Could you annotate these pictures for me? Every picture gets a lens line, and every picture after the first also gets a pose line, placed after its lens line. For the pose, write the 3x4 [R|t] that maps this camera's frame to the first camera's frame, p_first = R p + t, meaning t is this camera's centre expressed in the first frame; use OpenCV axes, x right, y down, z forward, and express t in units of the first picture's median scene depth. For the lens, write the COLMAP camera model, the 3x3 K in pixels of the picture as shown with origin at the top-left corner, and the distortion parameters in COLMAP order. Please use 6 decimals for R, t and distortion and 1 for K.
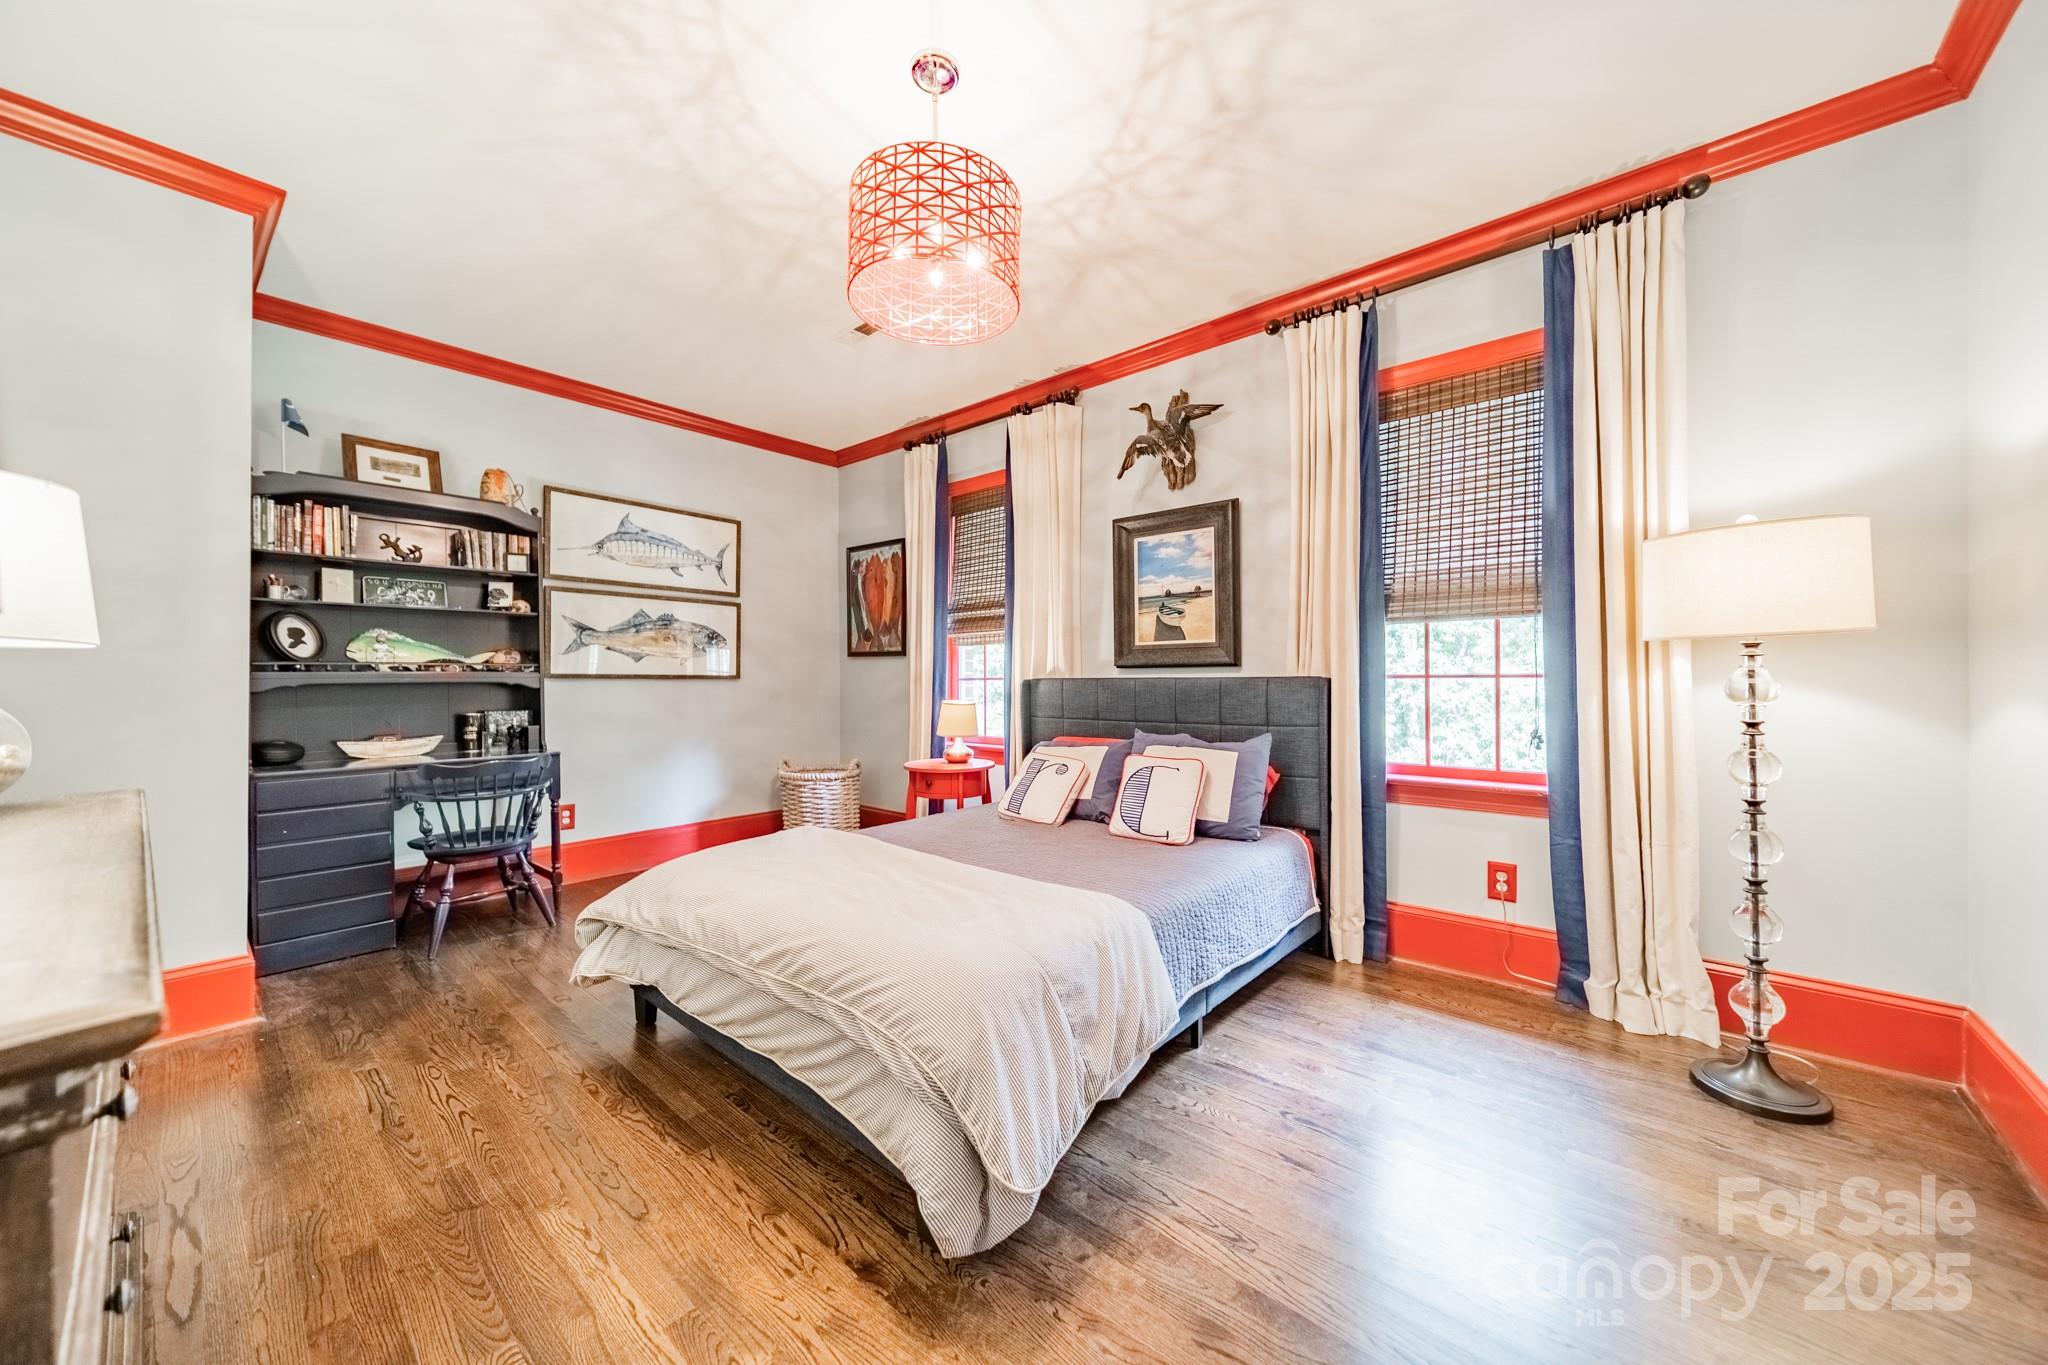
lens RADIAL K [[724.5, 0, 1031.7], [0, 724.5, 679.5], [0, 0, 1]] dist [-0.000014, 0.000000]
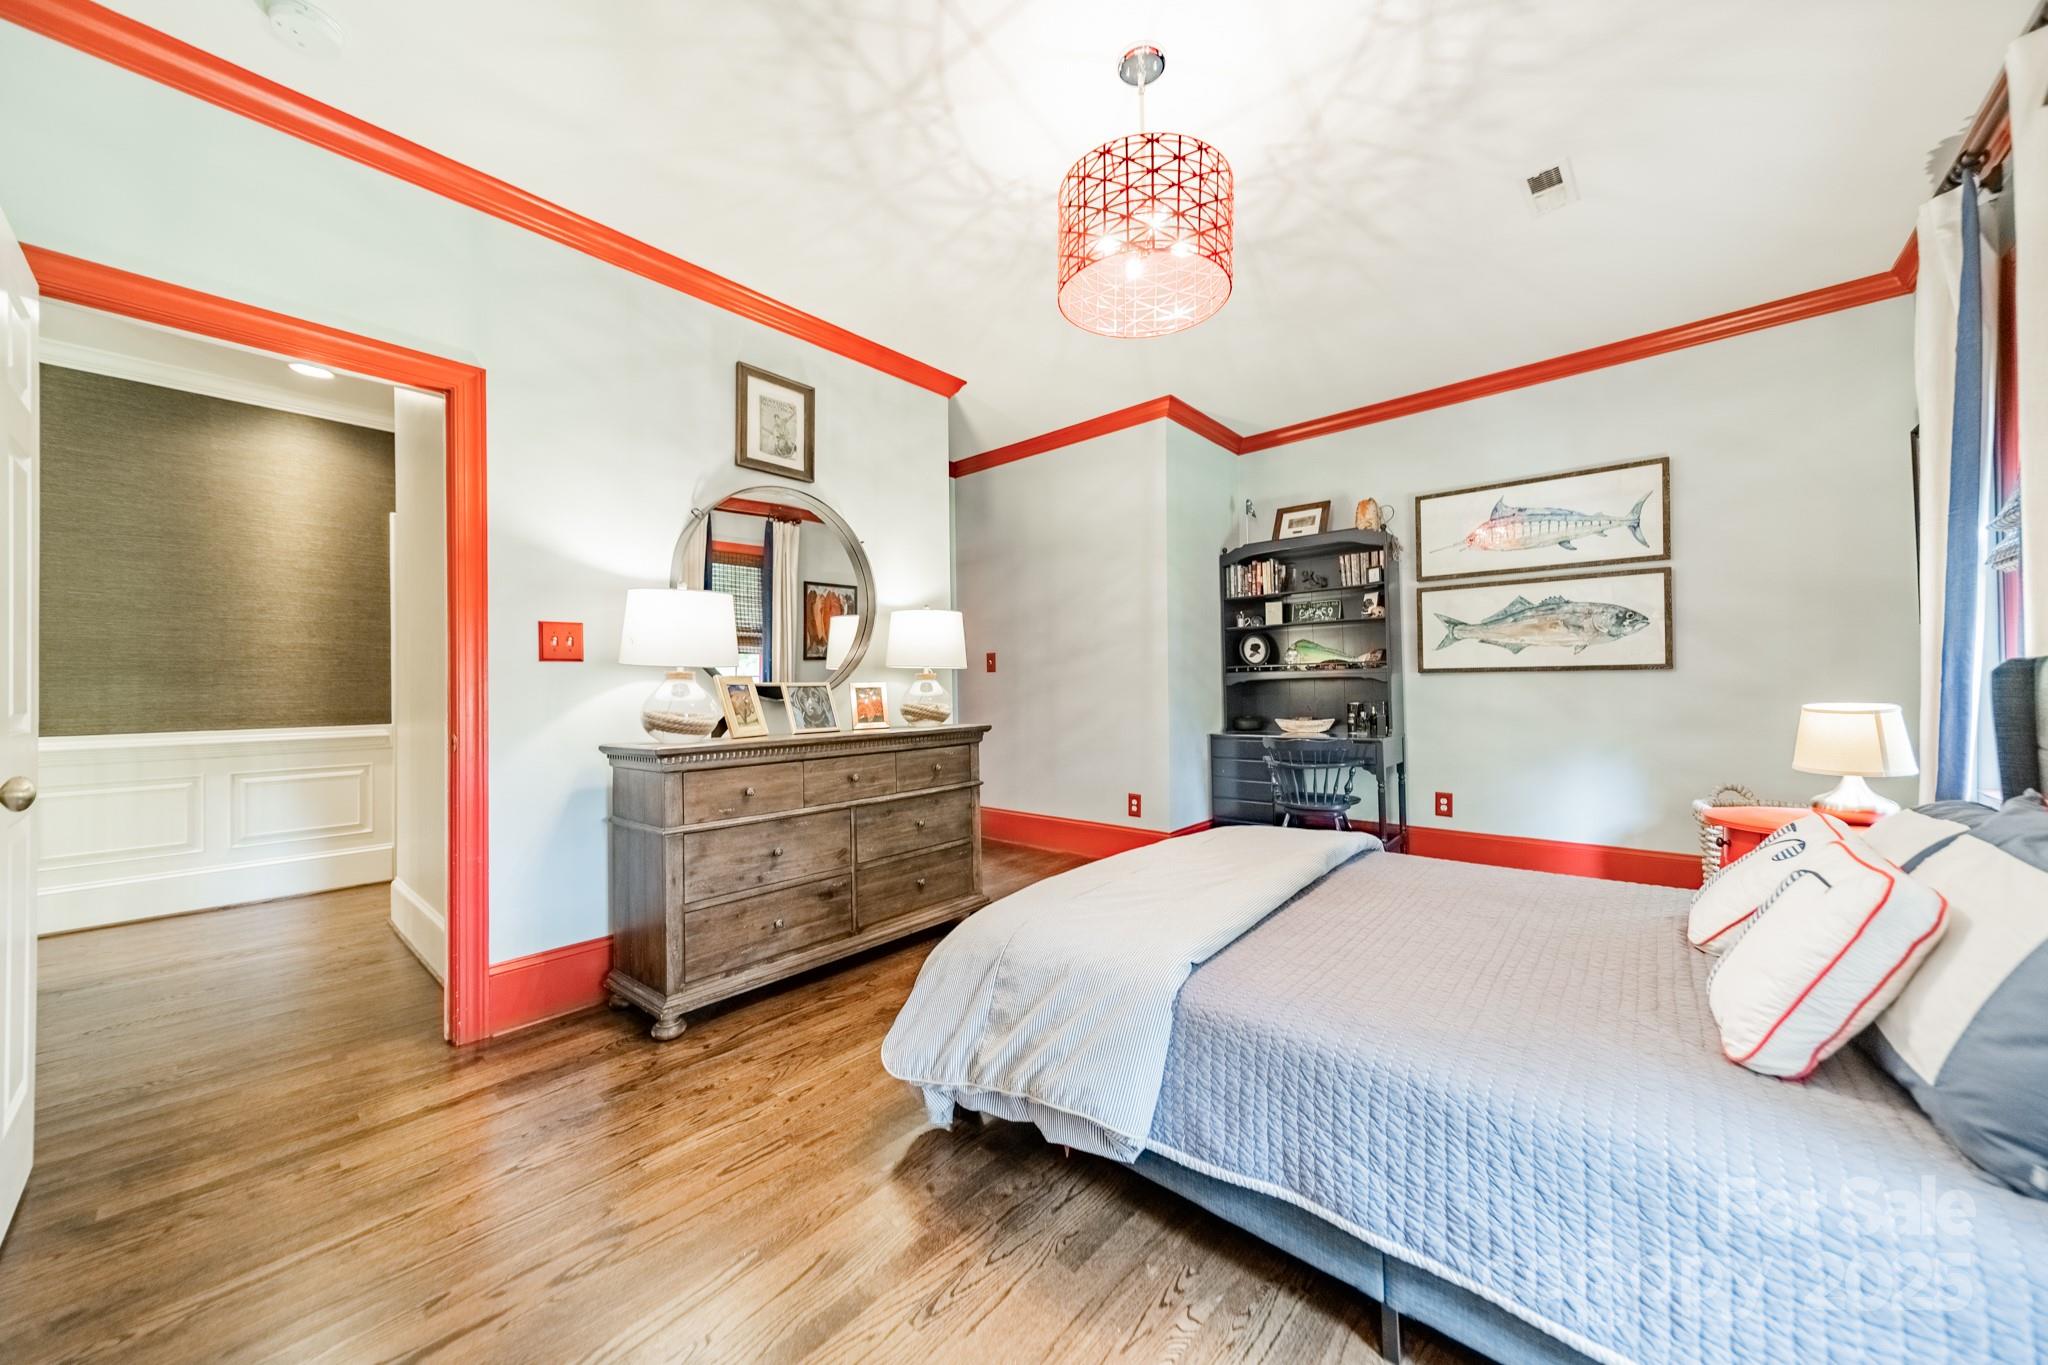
lens RADIAL K [[724.5, 0, 1028.8], [0, 724.5, 684.9], [0, 0, 1]] dist [-0.000014, 0.000000]
pose [[-0.016882, 0.000725, -0.999857, 0.465205], [0.016040, 0.999871, 0.000454, 0.006577], [0.999729, -0.016030, -0.016891, 0.461315]]
